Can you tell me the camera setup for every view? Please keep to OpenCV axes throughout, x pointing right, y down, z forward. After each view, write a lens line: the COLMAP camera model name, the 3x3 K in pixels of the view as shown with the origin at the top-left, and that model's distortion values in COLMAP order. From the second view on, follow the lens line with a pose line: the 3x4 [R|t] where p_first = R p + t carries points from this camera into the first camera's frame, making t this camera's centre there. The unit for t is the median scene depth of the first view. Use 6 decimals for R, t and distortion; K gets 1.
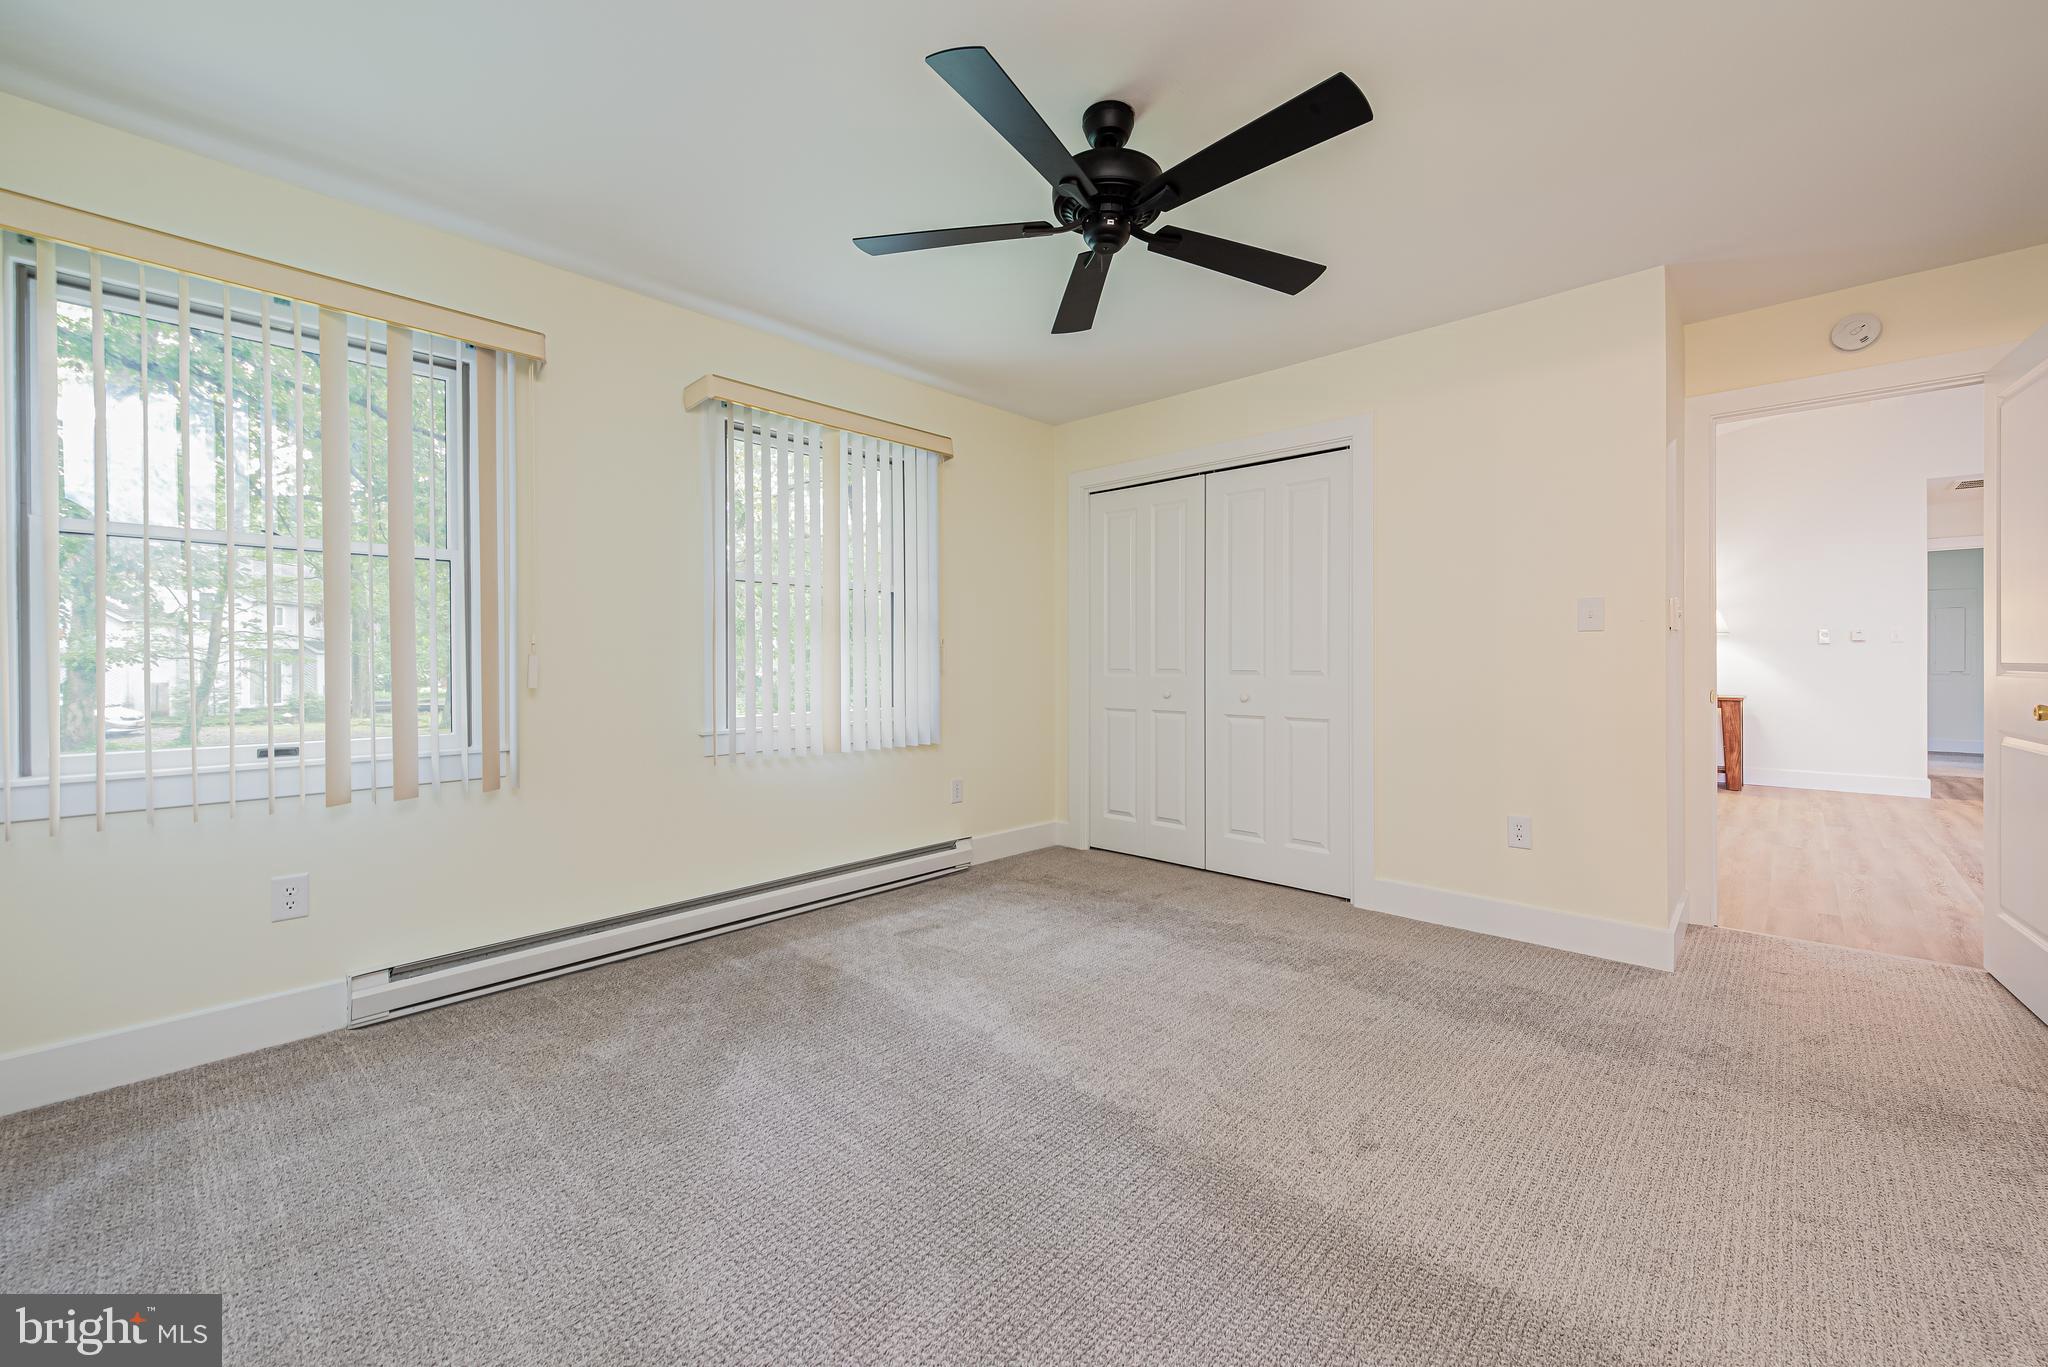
lens RADIAL K [[803.0, 0, 1039.8], [0, 803.0, 690.2], [0, 0, 1]] dist [0.011108, -0.003365]
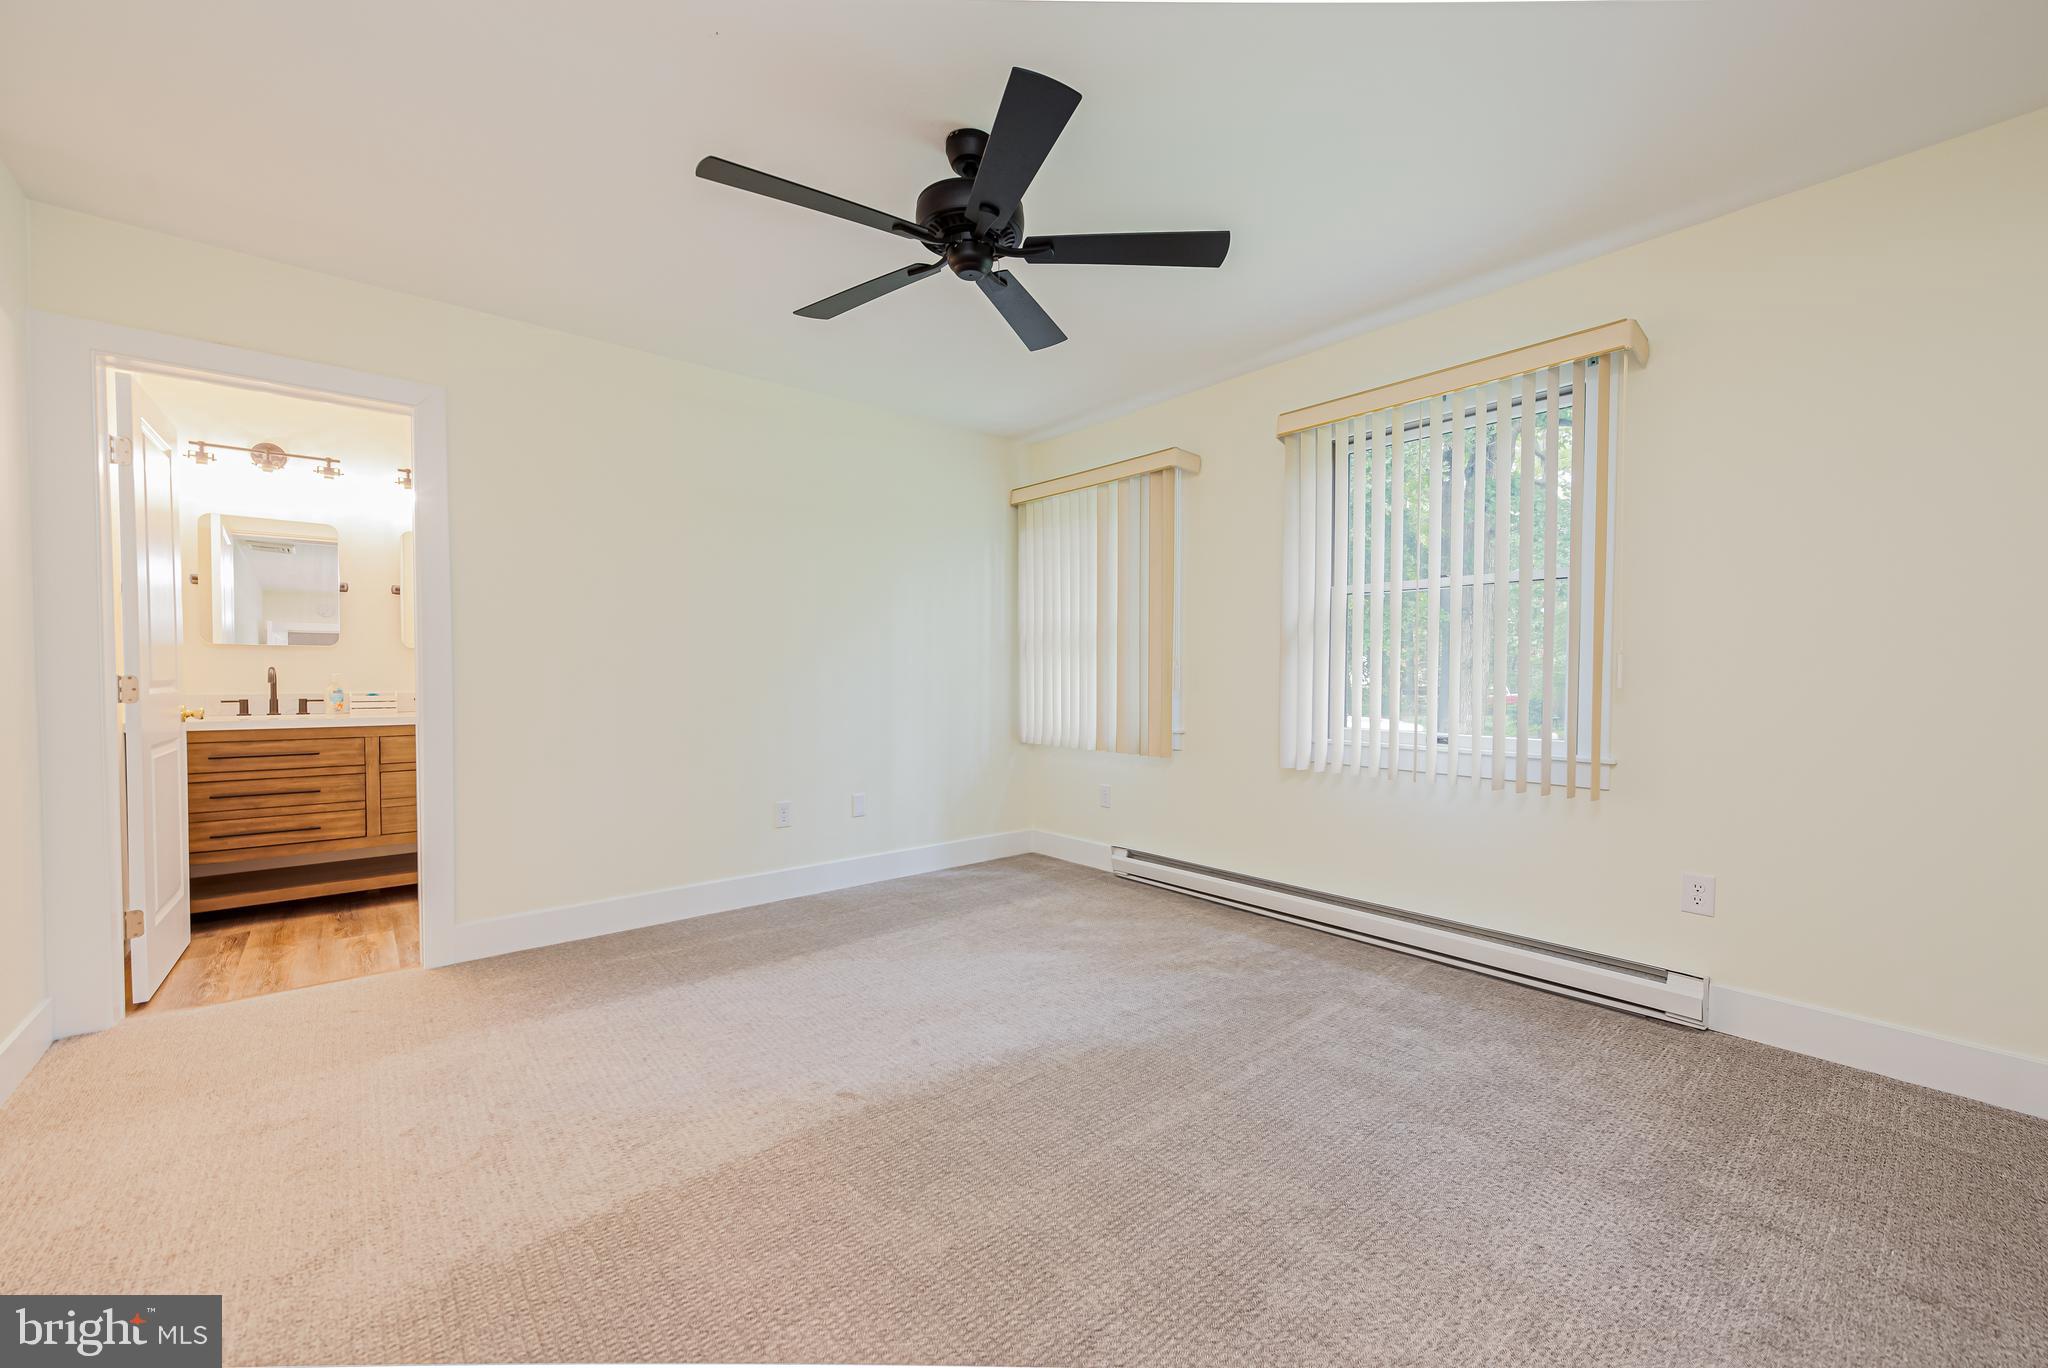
lens RADIAL K [[803.0, 0, 1039.8], [0, 803.0, 690.7], [0, 0, 1]] dist [0.011108, -0.003365]
pose [[-0.118639, 0.023948, -0.992649, 0.903516], [-0.034000, 0.999025, 0.028165, -0.038968], [0.992355, 0.037092, -0.117709, 0.976105]]
